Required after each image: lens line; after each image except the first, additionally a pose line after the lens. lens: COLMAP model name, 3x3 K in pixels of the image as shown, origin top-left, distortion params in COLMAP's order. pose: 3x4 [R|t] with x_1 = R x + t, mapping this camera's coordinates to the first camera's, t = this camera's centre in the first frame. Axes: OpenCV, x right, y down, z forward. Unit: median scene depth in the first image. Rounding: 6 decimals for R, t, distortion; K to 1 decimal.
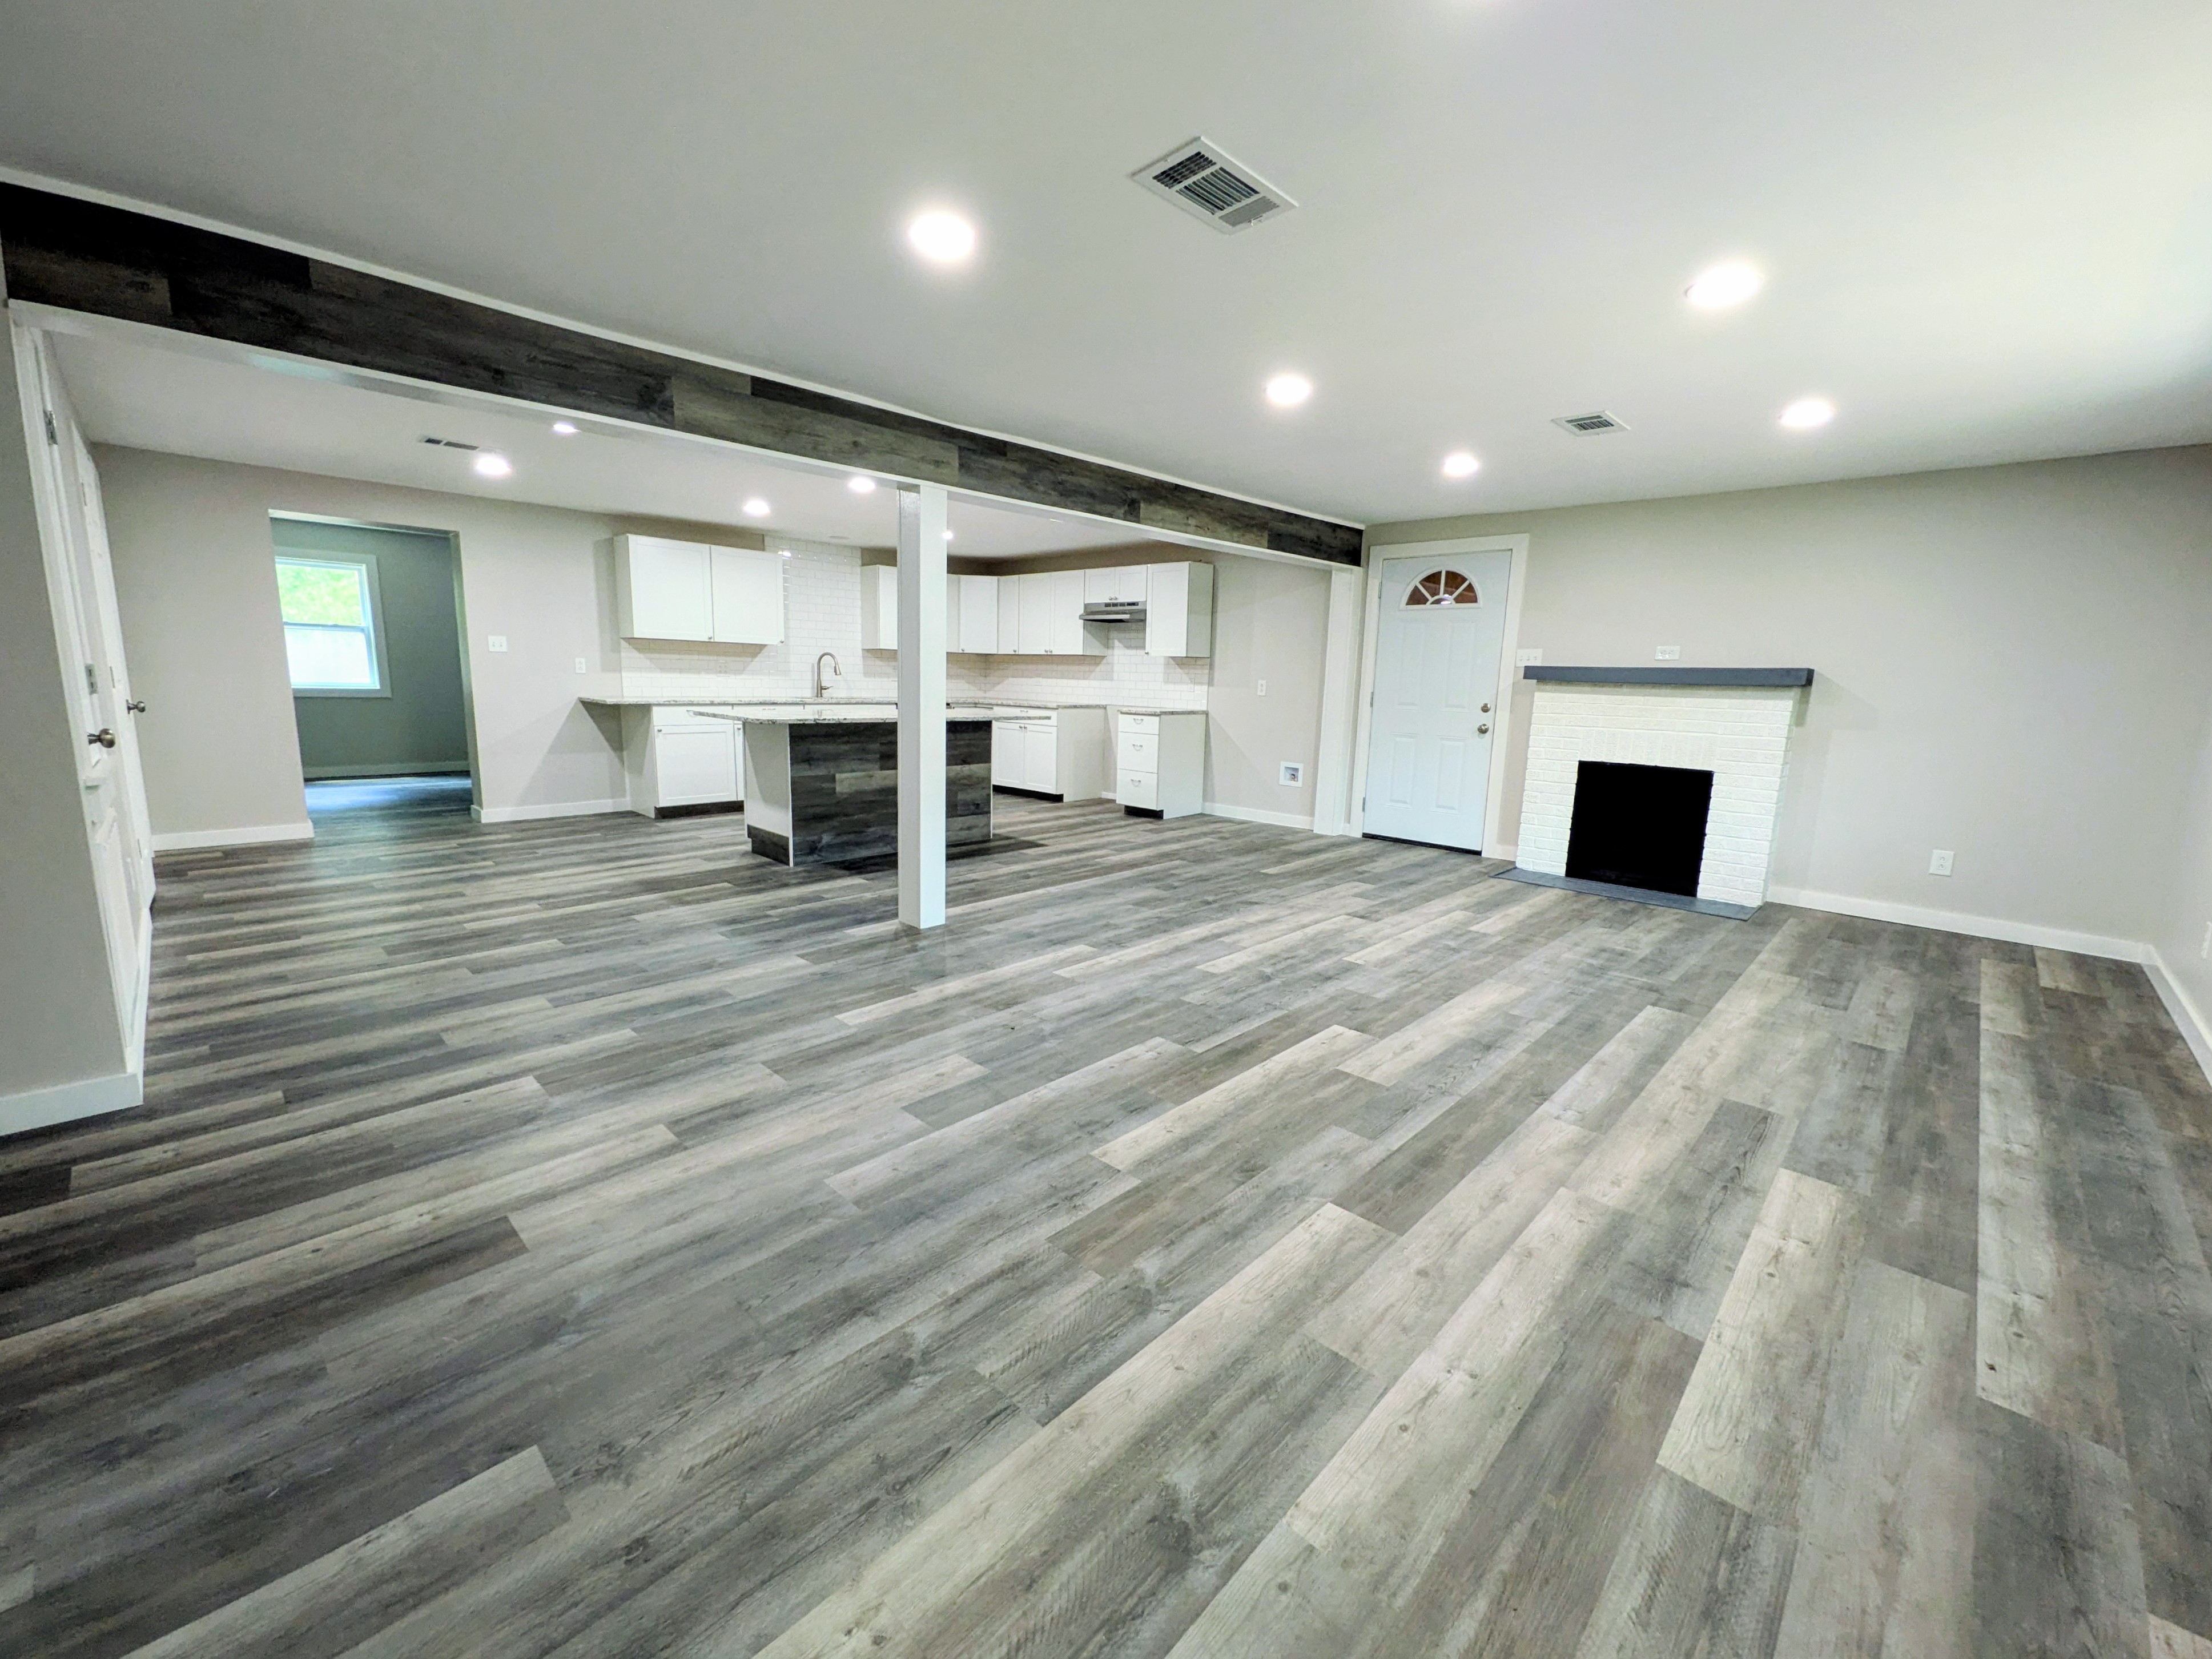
lens RADIAL K [[877.9, 0, 1104.3], [0, 877.9, 834.6], [0, 0, 1]] dist [0.003391, 0.000798]
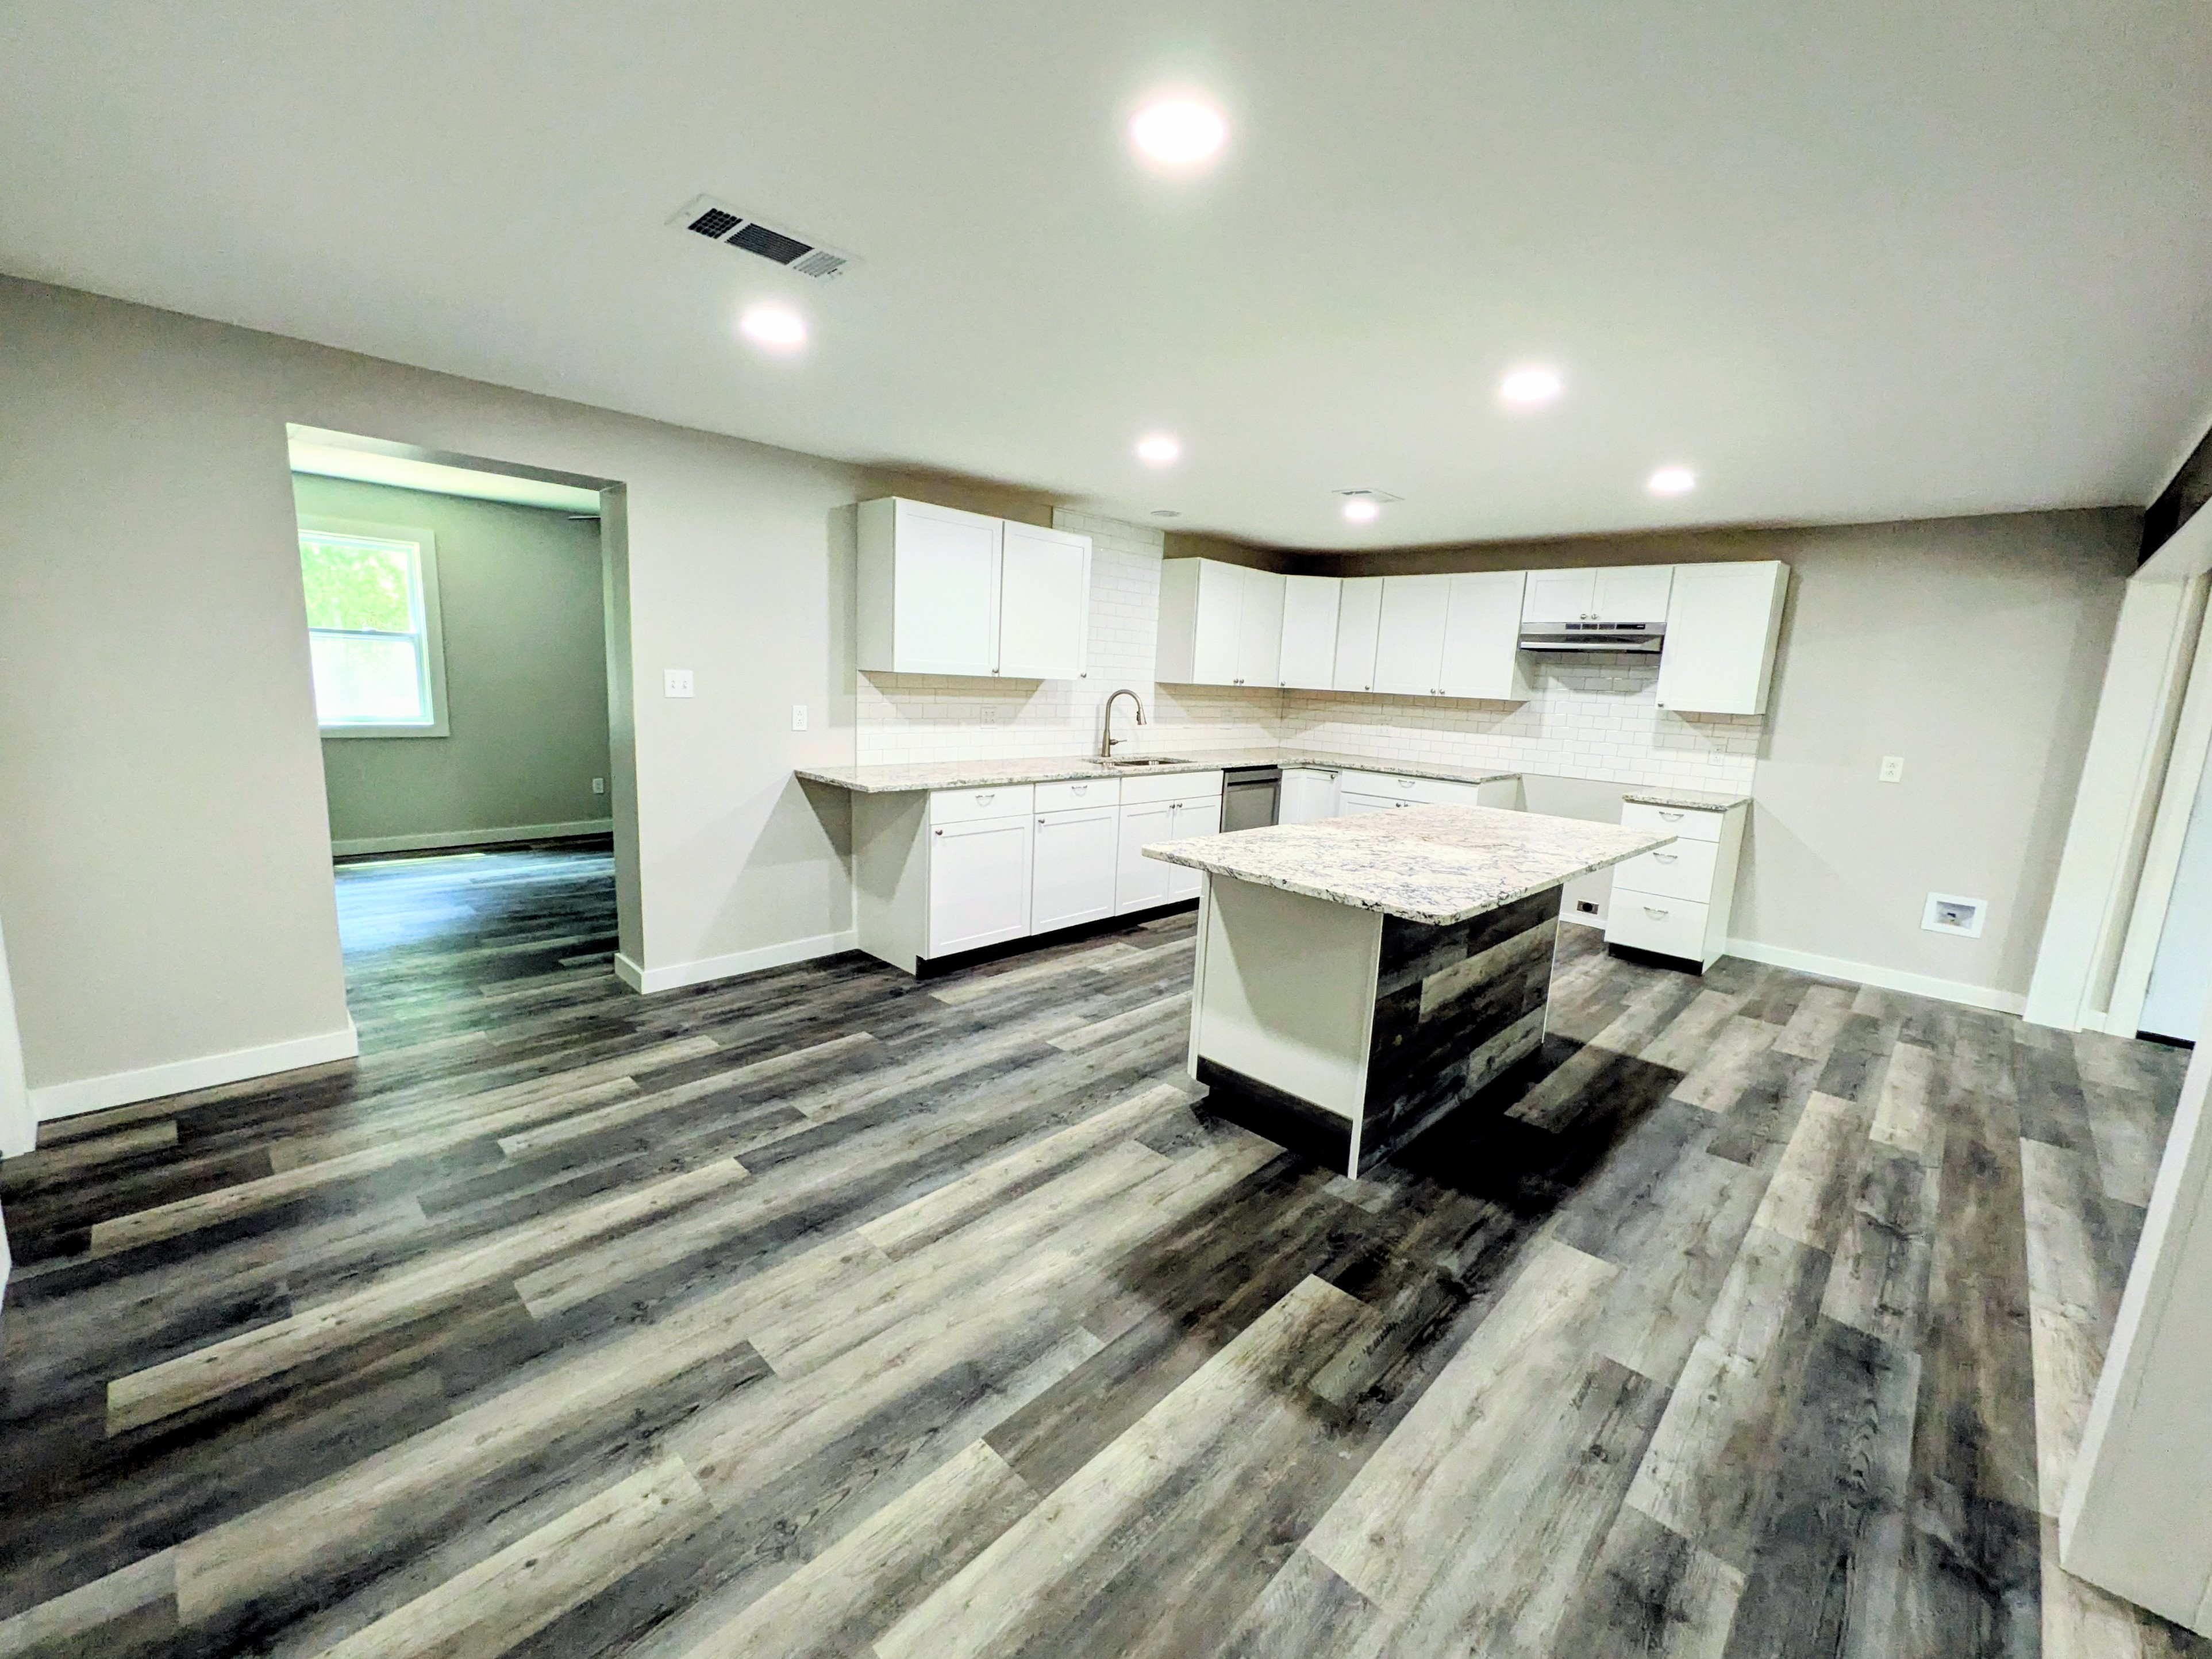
lens RADIAL K [[877.9, 0, 1112.4], [0, 877.9, 839.7], [0, 0, 1]] dist [0.003391, 0.000798]
pose [[0.999768, 0.019954, -0.008097, -0.647276], [-0.019924, 0.999794, 0.003778, -0.199044], [0.008171, -0.003616, 0.999960, 0.697347]]
